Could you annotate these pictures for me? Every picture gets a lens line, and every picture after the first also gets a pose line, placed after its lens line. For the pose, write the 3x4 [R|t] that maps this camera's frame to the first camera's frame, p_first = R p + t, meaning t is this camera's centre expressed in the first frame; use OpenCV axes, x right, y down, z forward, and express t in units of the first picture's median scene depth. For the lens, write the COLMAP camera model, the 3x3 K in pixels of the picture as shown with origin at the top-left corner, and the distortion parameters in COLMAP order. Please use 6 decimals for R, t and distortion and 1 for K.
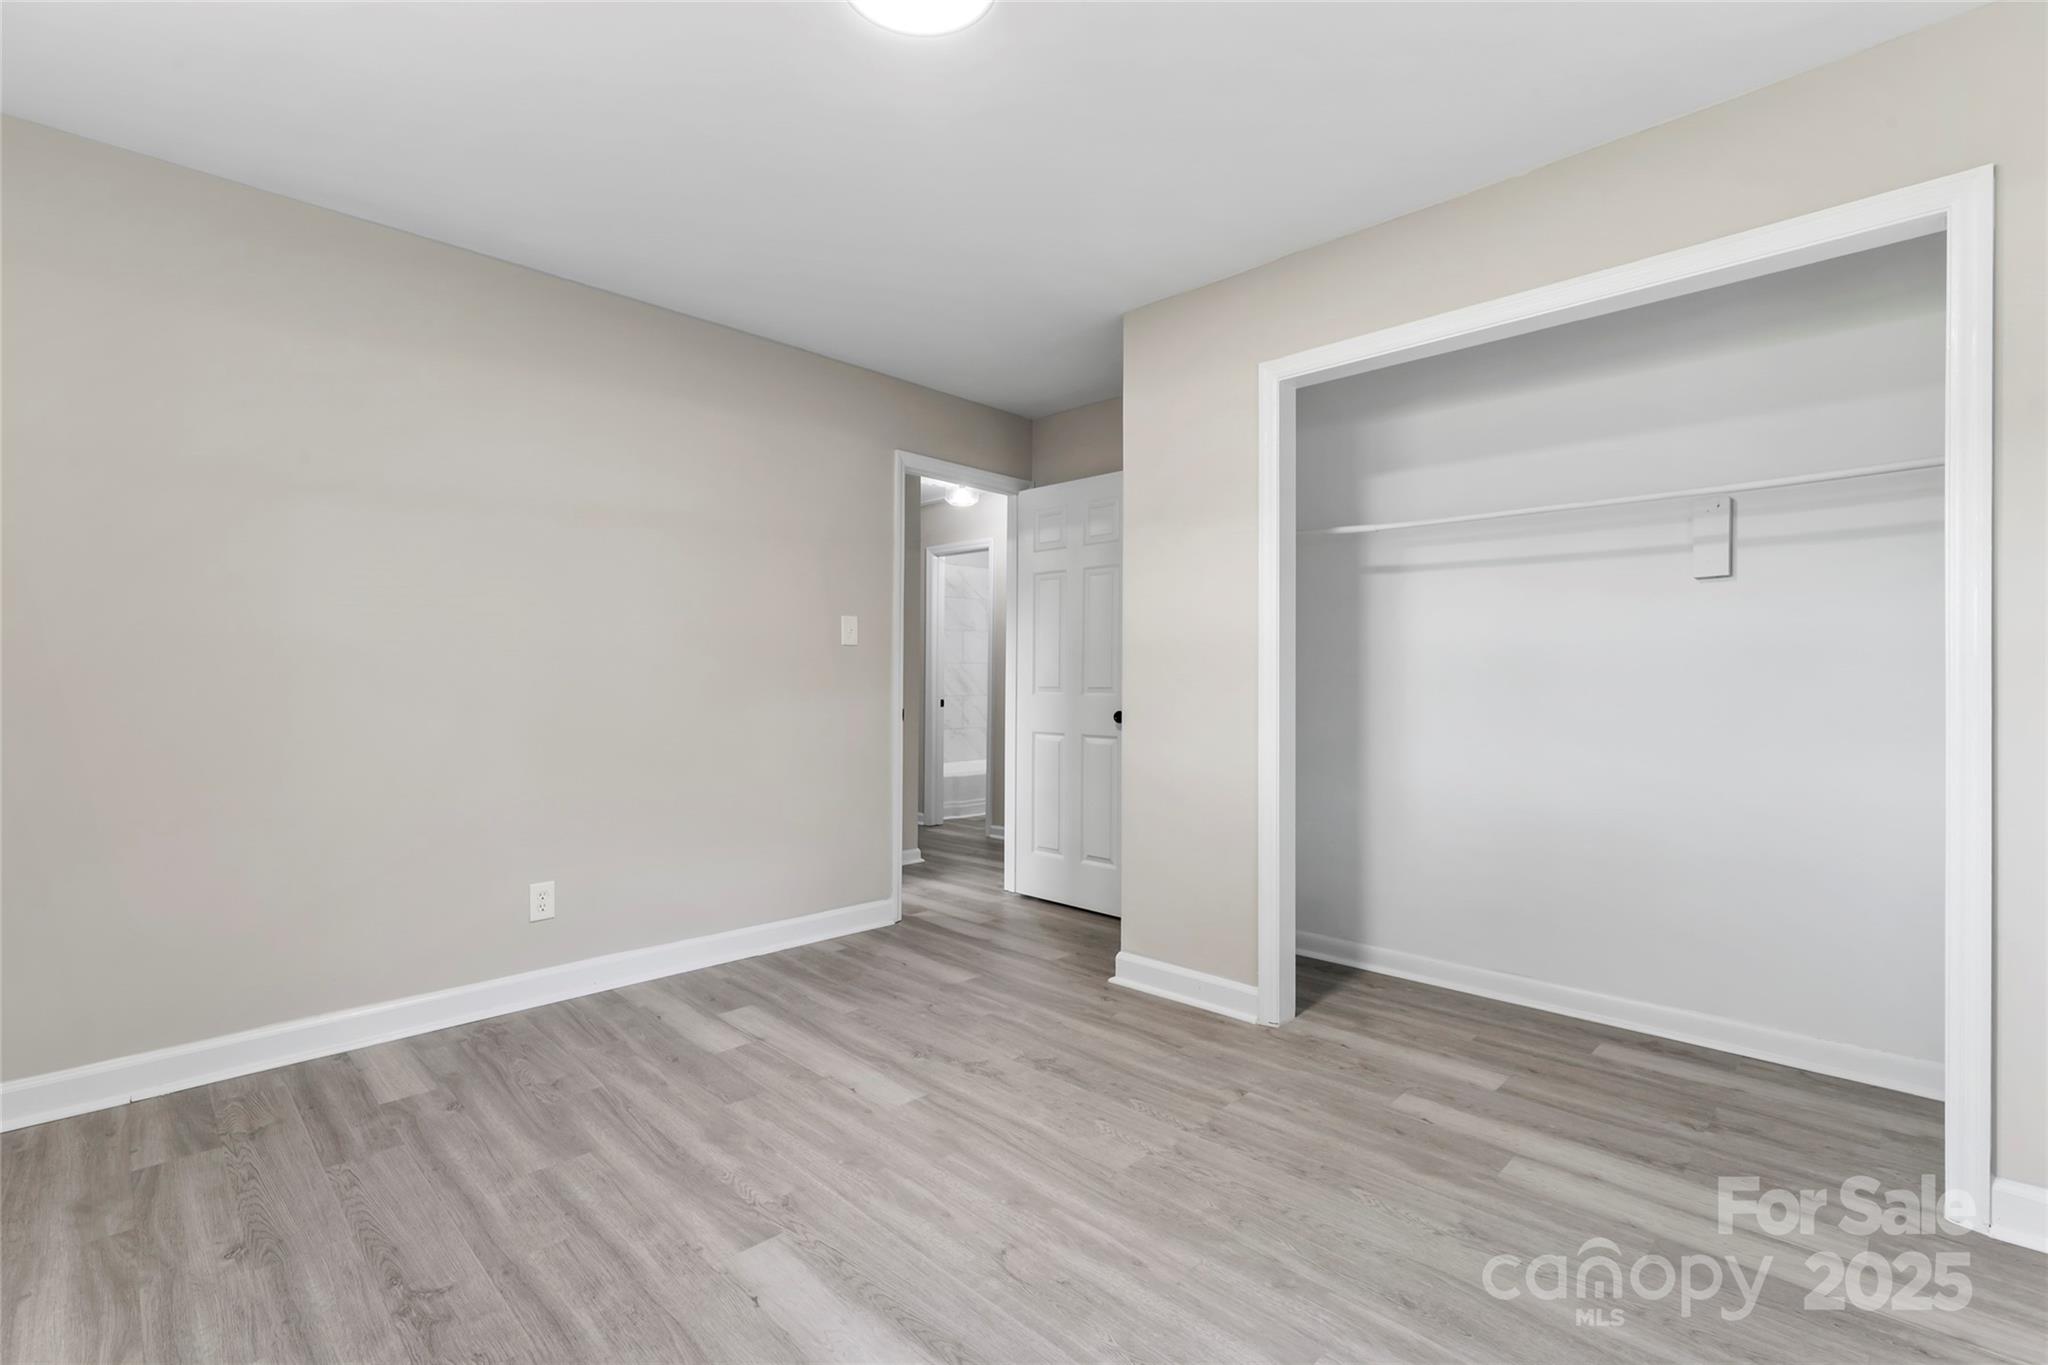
lens RADIAL K [[913.7, 0, 1022.8], [0, 913.7, 690.2], [0, 0, 1]] dist [-0.006090, 0.001923]
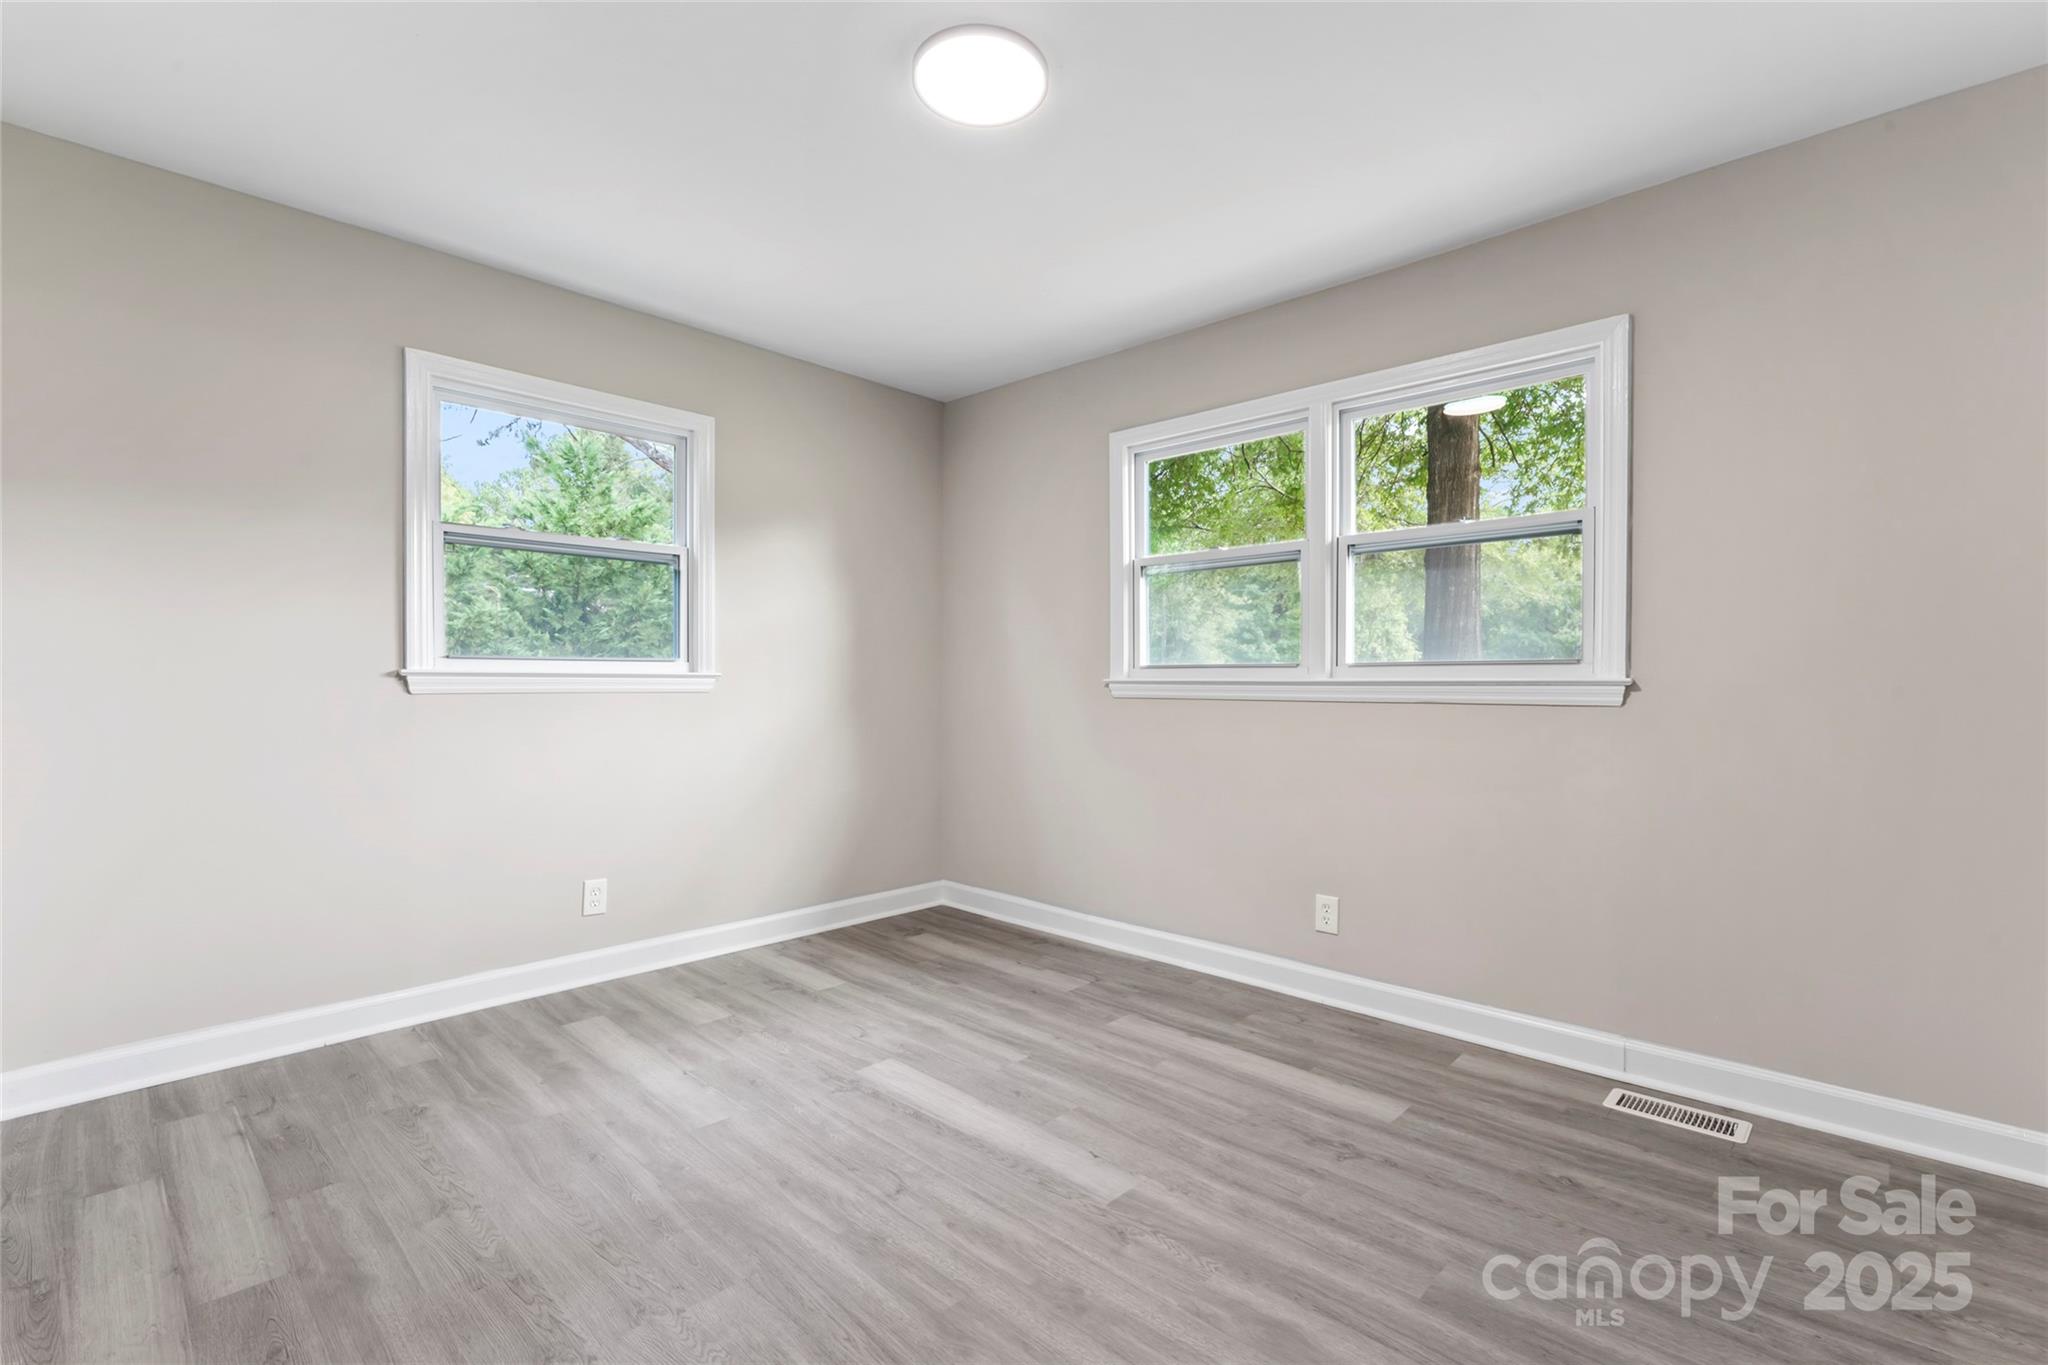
lens RADIAL K [[913.7, 0, 1026.0], [0, 913.7, 676.0], [0, 0, 1]] dist [-0.006090, 0.001923]
pose [[-0.999746, -0.006291, -0.021643, -0.143338], [-0.006292, 0.999980, -0.000039, -0.015586], [0.021643, 0.000097, -0.999766, 2.031659]]
